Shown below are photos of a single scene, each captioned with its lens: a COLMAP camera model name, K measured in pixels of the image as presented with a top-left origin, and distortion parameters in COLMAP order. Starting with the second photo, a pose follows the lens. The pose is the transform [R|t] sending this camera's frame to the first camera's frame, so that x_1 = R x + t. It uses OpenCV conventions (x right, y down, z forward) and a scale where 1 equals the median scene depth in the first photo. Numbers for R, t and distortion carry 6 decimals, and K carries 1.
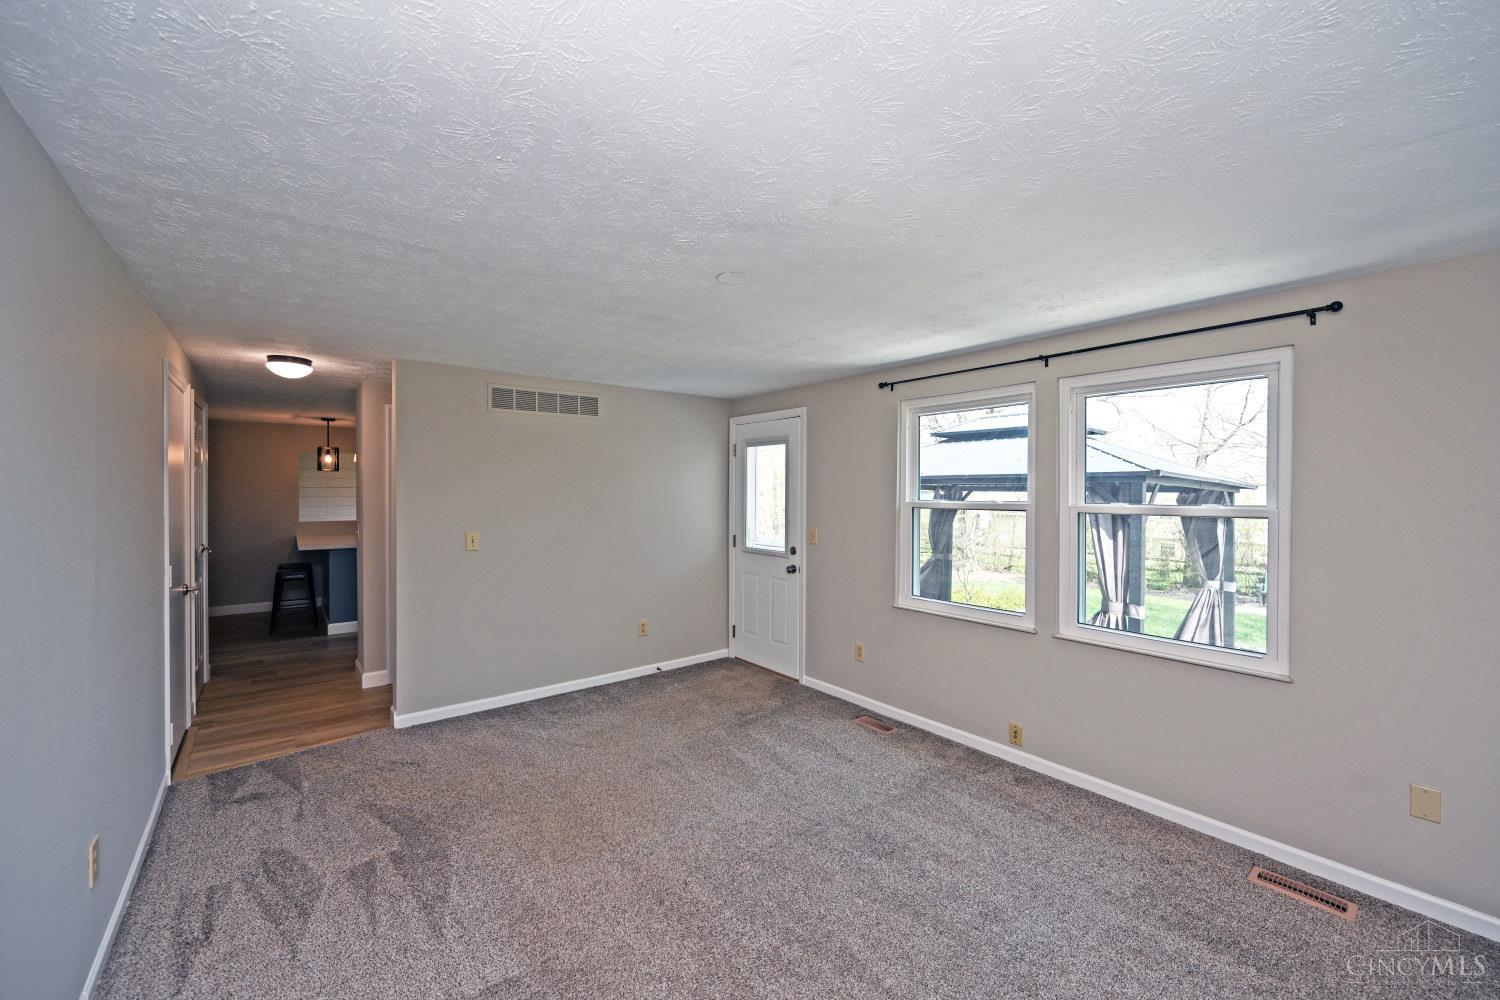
lens RADIAL K [[586.8, 0, 748.5], [0, 586.8, 490.9], [0, 0, 1]] dist [-0.003520, 0.001130]
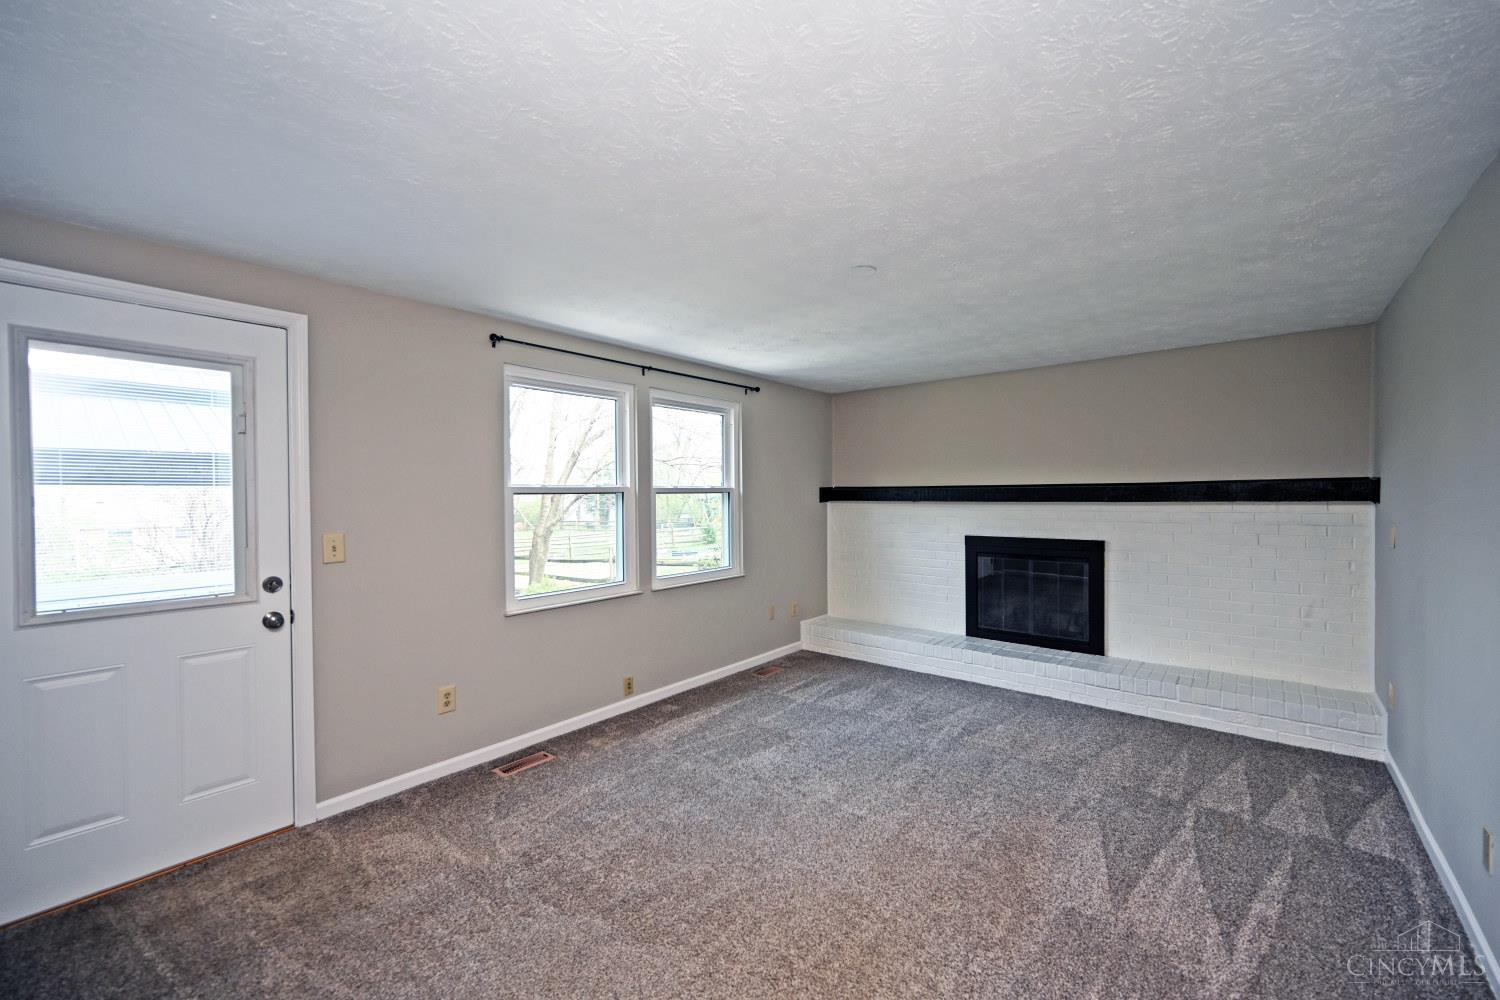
lens RADIAL K [[586.8, 0, 751.9], [0, 586.8, 500.0], [0, 0, 1]] dist [-0.003520, 0.001130]
pose [[-0.186406, -0.020407, 0.982261, -0.516119], [-0.000155, 0.999785, 0.020741, 0.016838], [-0.982473, 0.003714, -0.186369, 0.695761]]
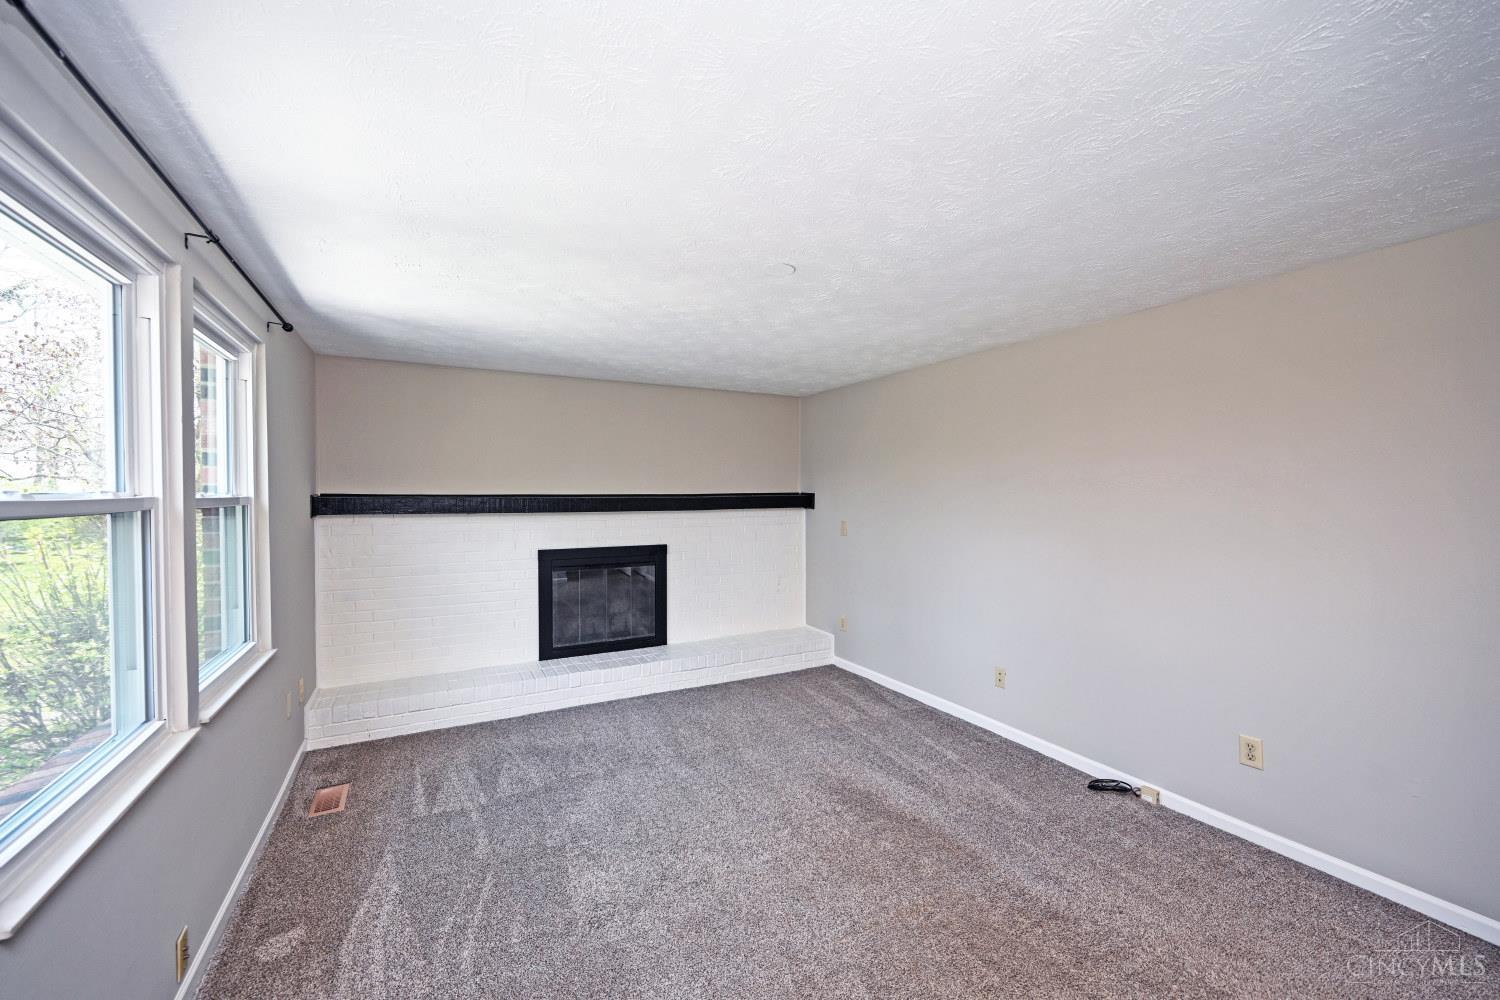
lens RADIAL K [[586.8, 0, 764.9], [0, 586.8, 511.7], [0, 0, 1]] dist [-0.003520, 0.001130]
pose [[-0.978407, -0.014995, 0.206142, -0.110164], [-0.009951, 0.999626, 0.025480, 0.011806], [-0.206447, 0.022879, -0.978190, 0.973640]]
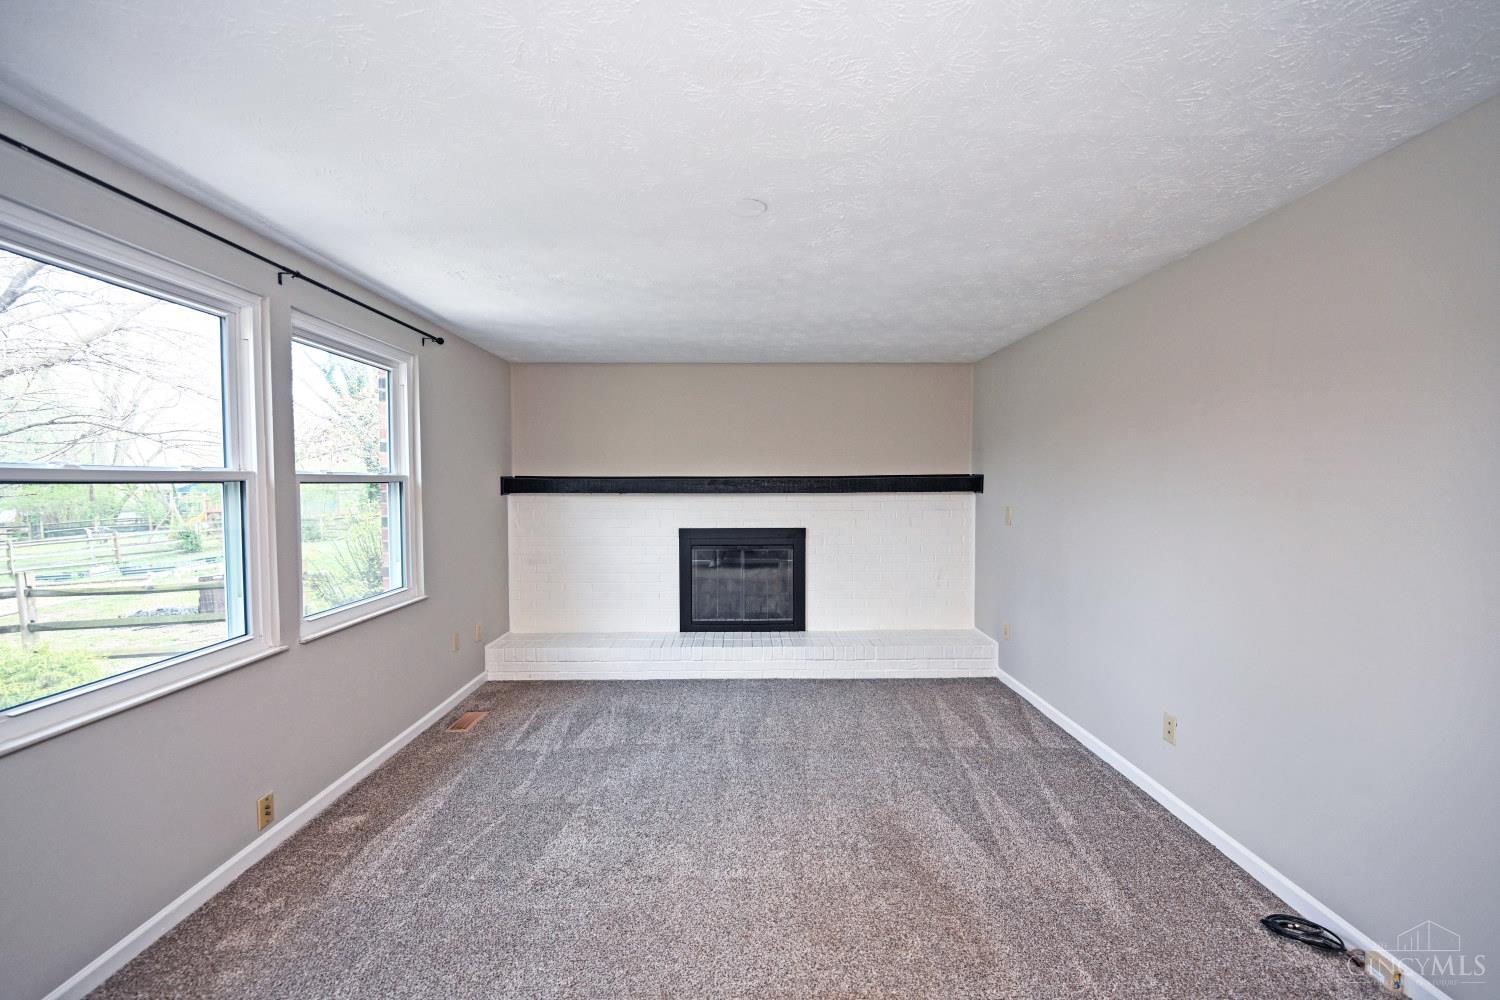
lens RADIAL K [[586.8, 0, 748.6], [0, 586.8, 502.2], [0, 0, 1]] dist [-0.003520, 0.001130]
pose [[-0.776553, -0.031248, 0.629277, -0.284685], [-0.009982, 0.999254, 0.037302, 0.018329], [-0.629973, 0.022685, -0.776286, 0.832156]]
